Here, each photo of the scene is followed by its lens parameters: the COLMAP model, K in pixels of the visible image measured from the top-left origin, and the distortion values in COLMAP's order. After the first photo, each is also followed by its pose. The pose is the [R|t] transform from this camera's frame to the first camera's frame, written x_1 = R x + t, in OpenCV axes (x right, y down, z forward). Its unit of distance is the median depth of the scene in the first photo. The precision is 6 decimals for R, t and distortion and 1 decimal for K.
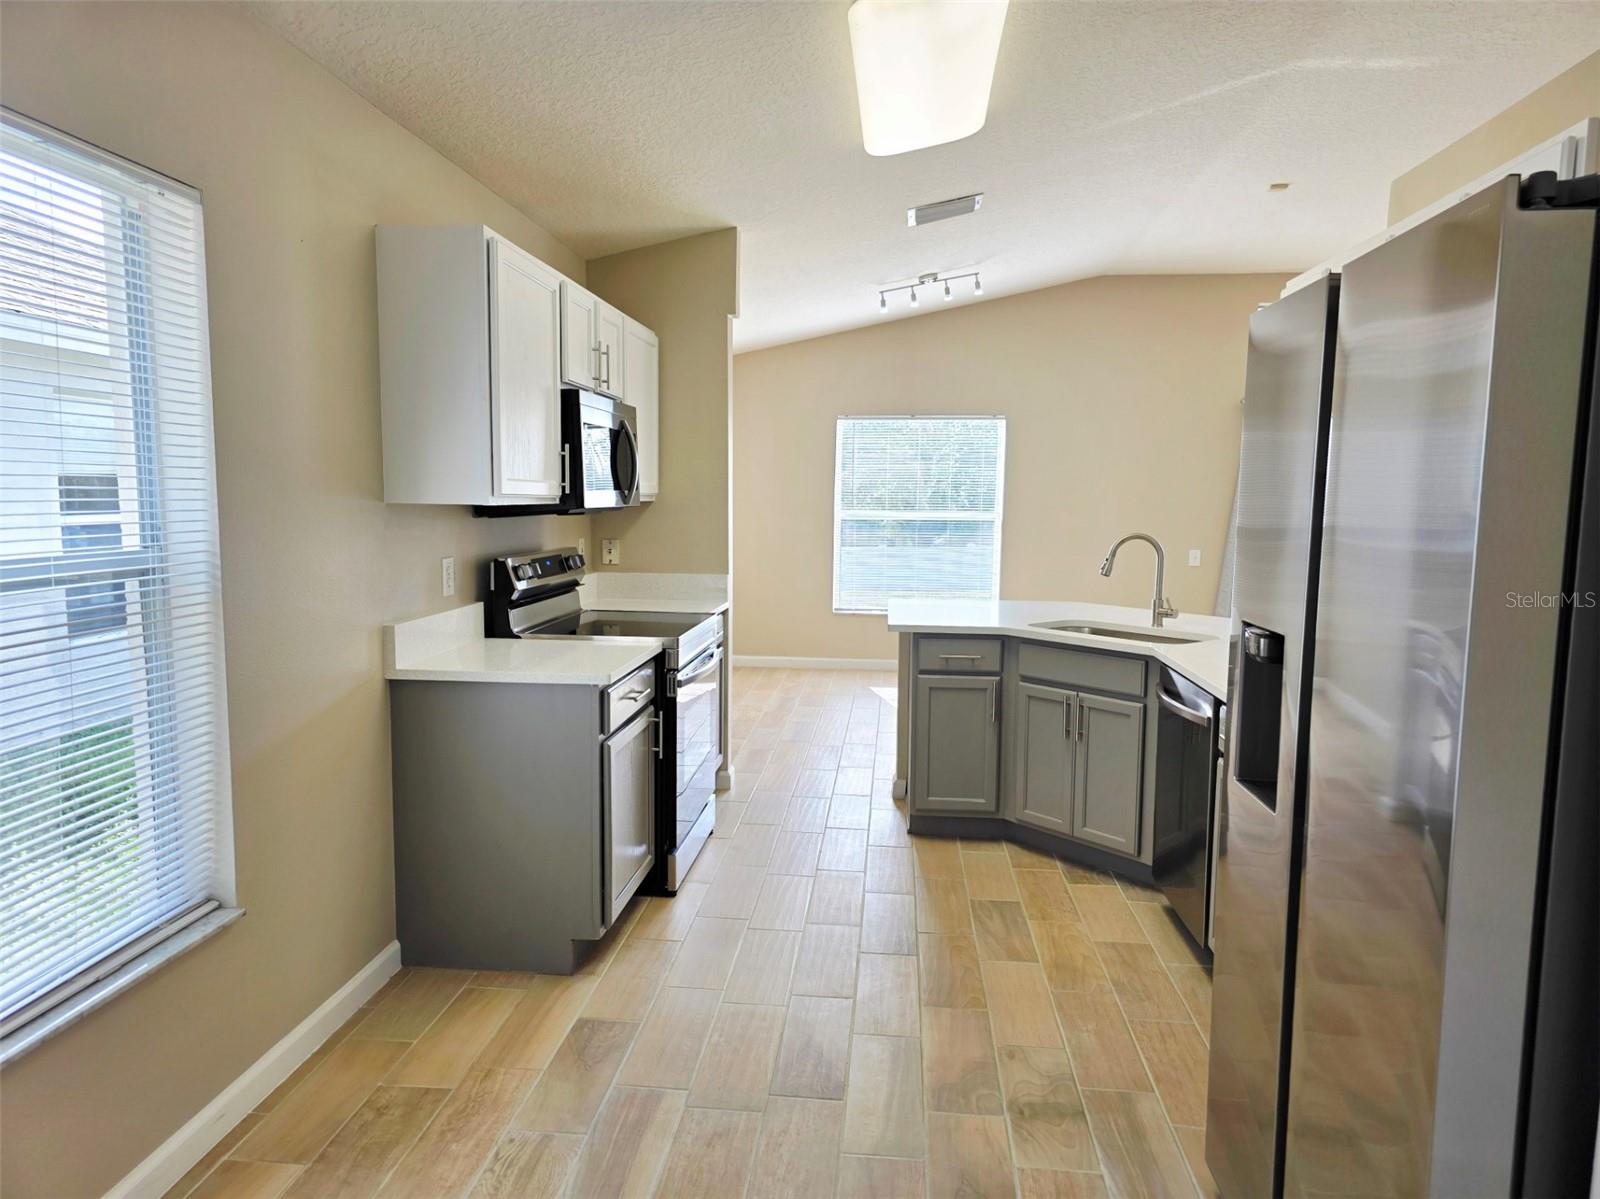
lens RADIAL K [[1072.7, 0, 791.6], [0, 1072.7, 602.8], [0, 0, 1]] dist [0.053504, -0.034862]
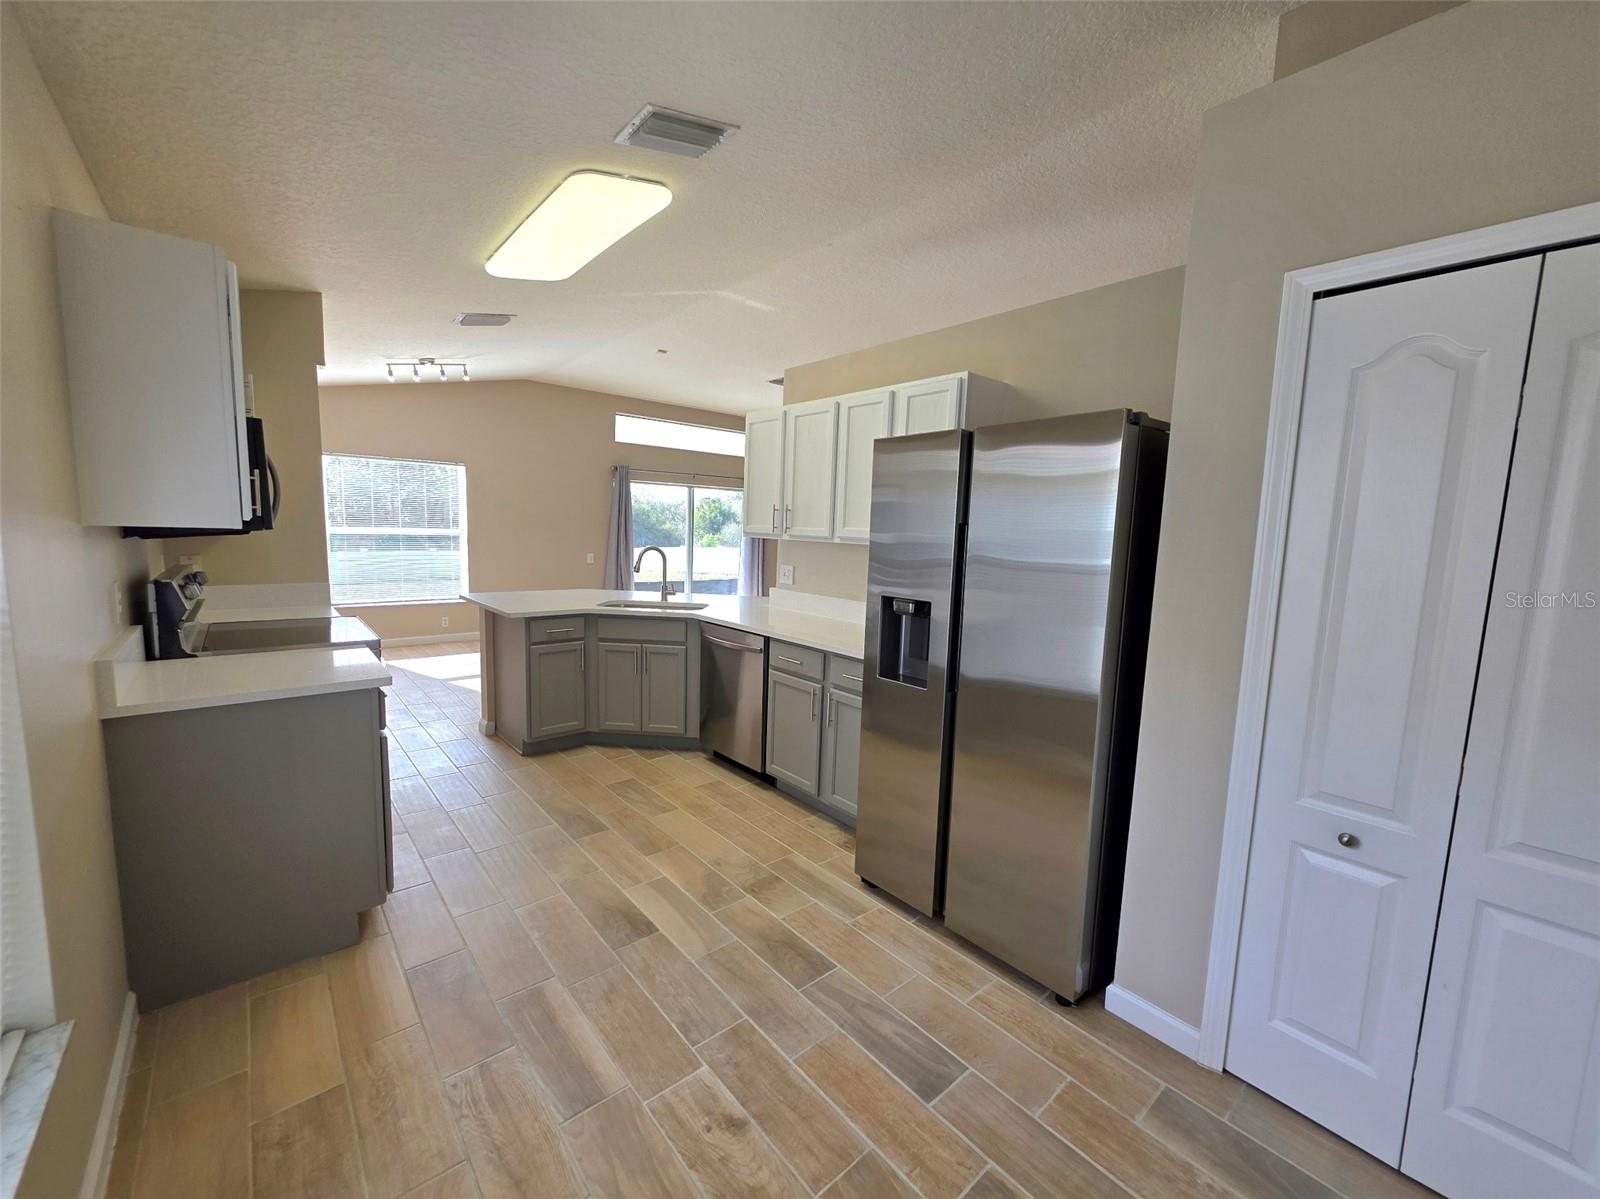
lens RADIAL K [[644.9, 0, 791.3], [0, 644.9, 595.8], [0, 0, 1]] dist [0.002530, 0.000311]
pose [[0.692510, -0.066430, 0.718343, -0.280909], [0.051275, 0.997765, 0.042839, -0.020698], [-0.719583, 0.007166, 0.694369, 0.158681]]
